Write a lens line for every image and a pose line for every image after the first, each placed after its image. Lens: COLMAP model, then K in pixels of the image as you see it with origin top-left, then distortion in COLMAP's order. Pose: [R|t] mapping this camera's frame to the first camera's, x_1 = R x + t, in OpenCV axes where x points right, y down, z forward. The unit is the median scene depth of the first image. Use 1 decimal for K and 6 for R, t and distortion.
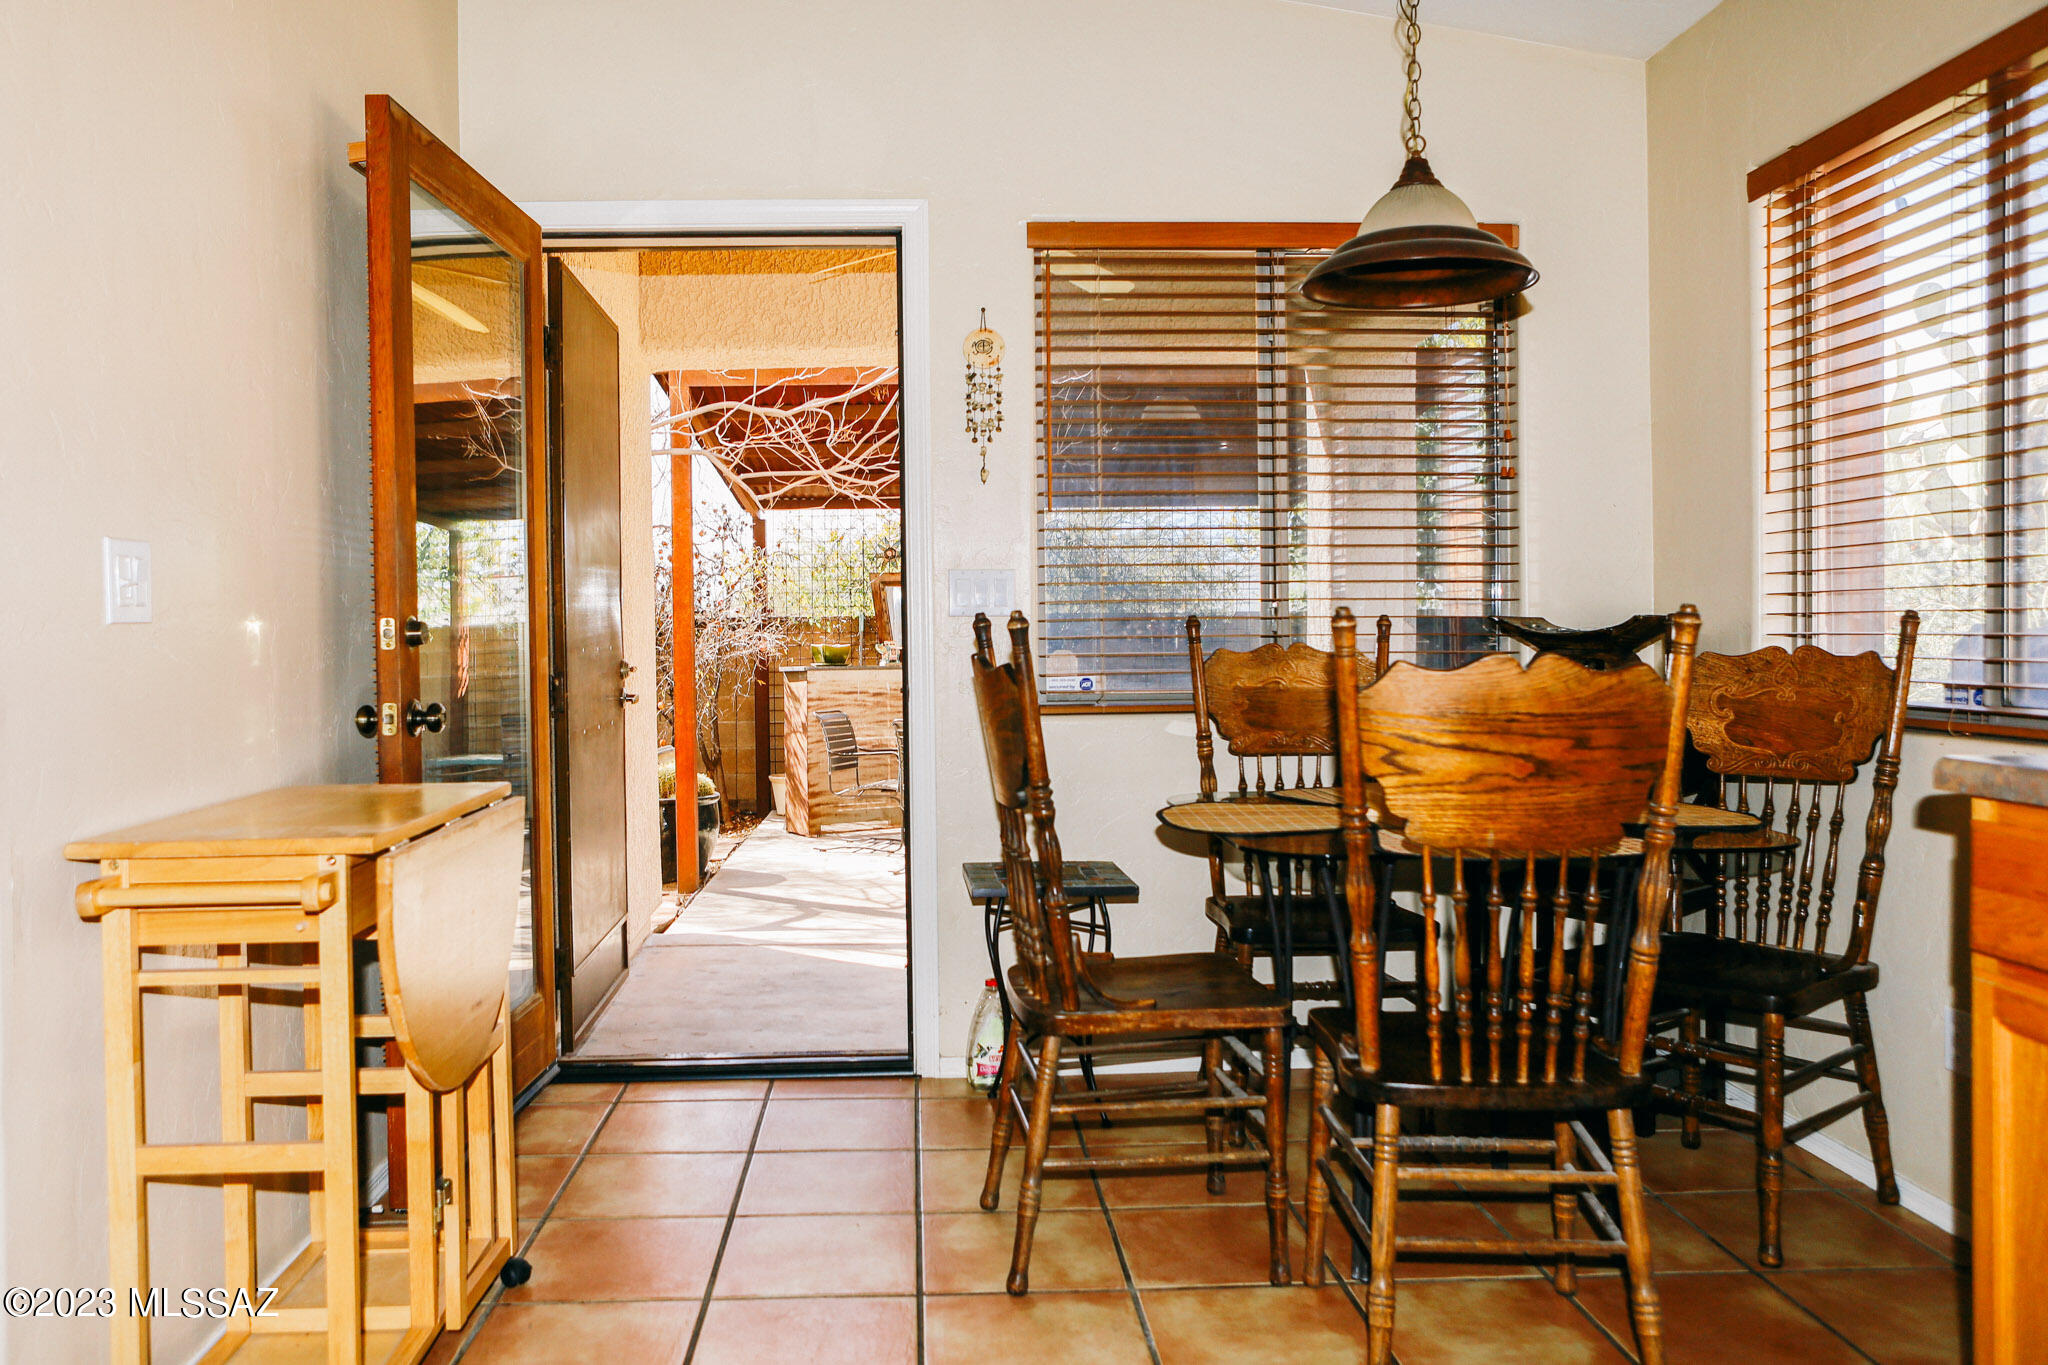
lens RADIAL K [[1419.8, 0, 1037.2], [0, 1419.8, 677.0], [0, 0, 1]] dist [-0.061819, 0.074585]
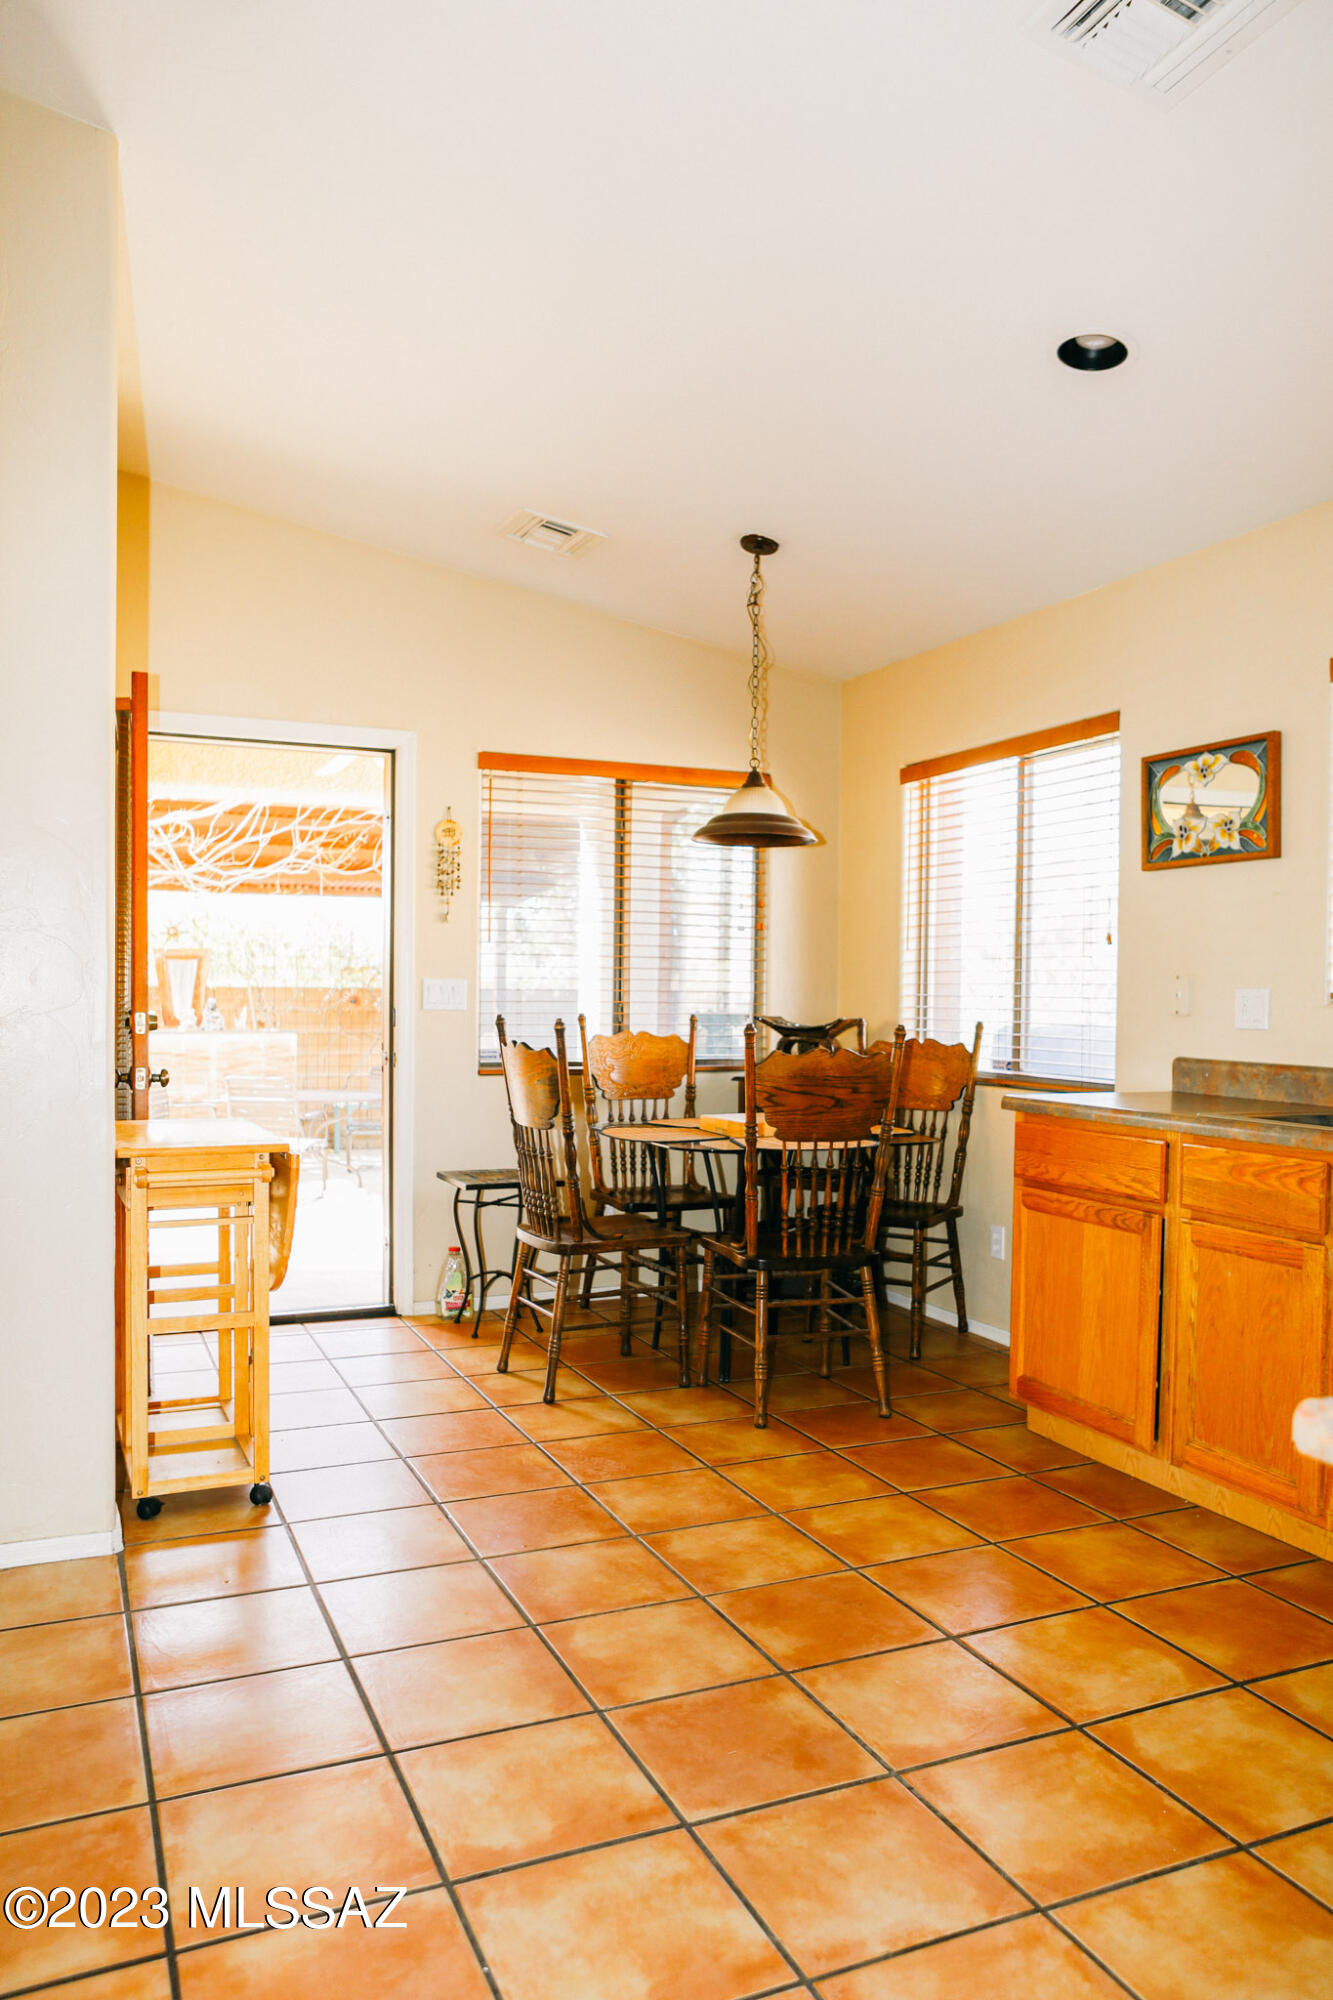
lens RADIAL K [[1430.4, 0, 679.1], [0, 1430.4, 1016.8], [0, 0, 1]] dist [-0.064260, 0.069877]
pose [[0.925177, 0.016141, 0.379193, -0.497410], [-0.012503, 0.999849, -0.012056, -0.025396], [-0.379331, 0.006412, 0.925239, -0.653609]]
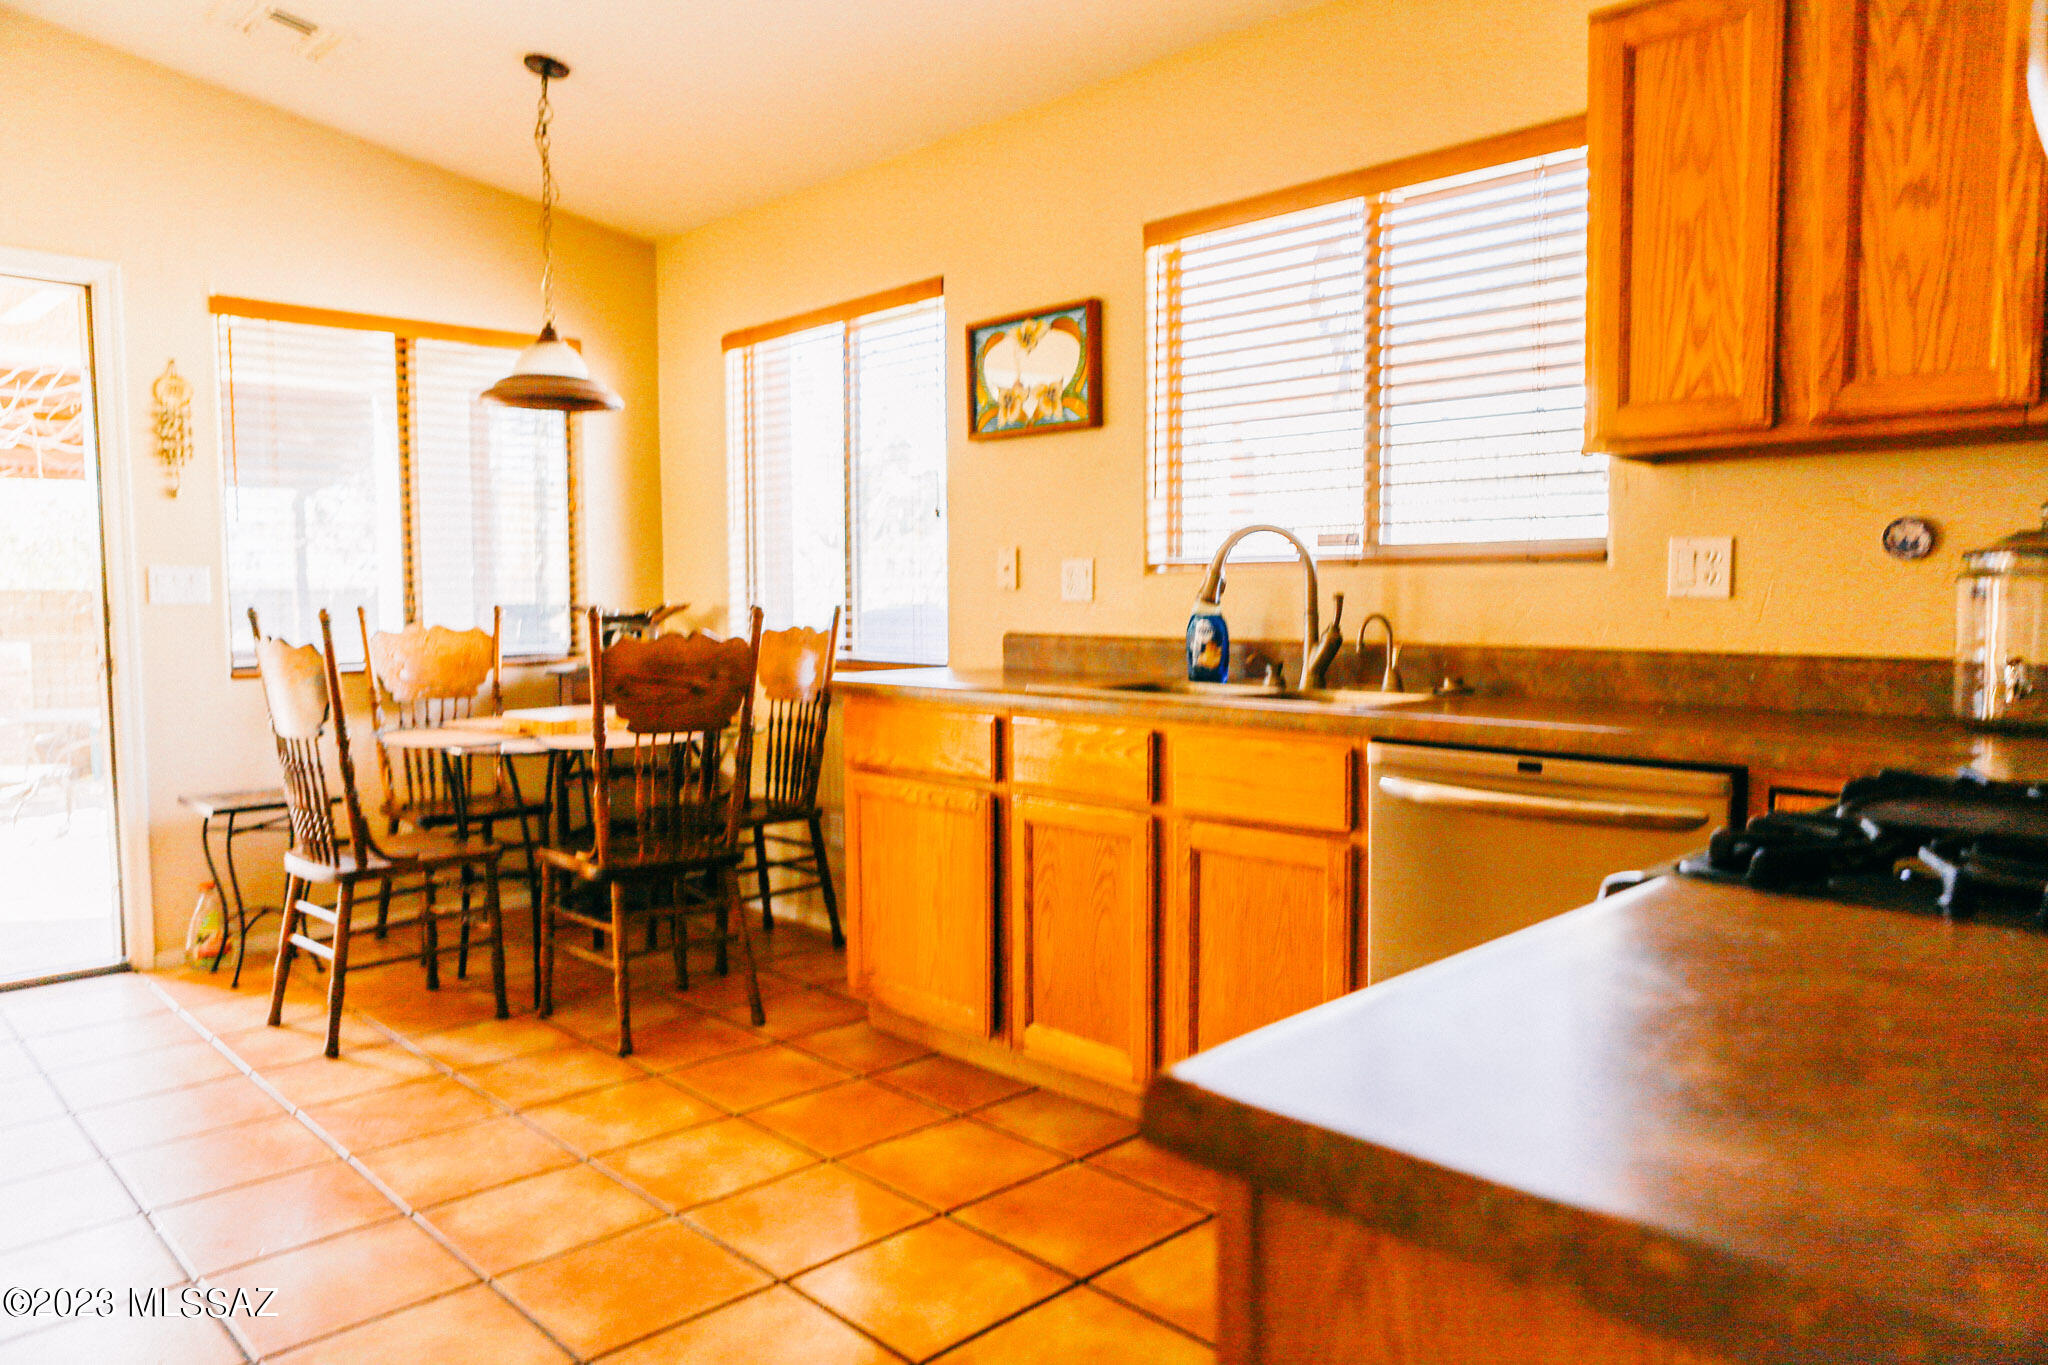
lens RADIAL K [[1419.8, 0, 1037.2], [0, 1419.8, 677.0], [0, 0, 1]] dist [-0.061819, 0.074585]
pose [[0.735847, -0.036213, 0.676178, -0.424733], [0.015151, 0.999199, 0.037025, -0.016062], [-0.676978, -0.017000, 0.735807, -0.579391]]
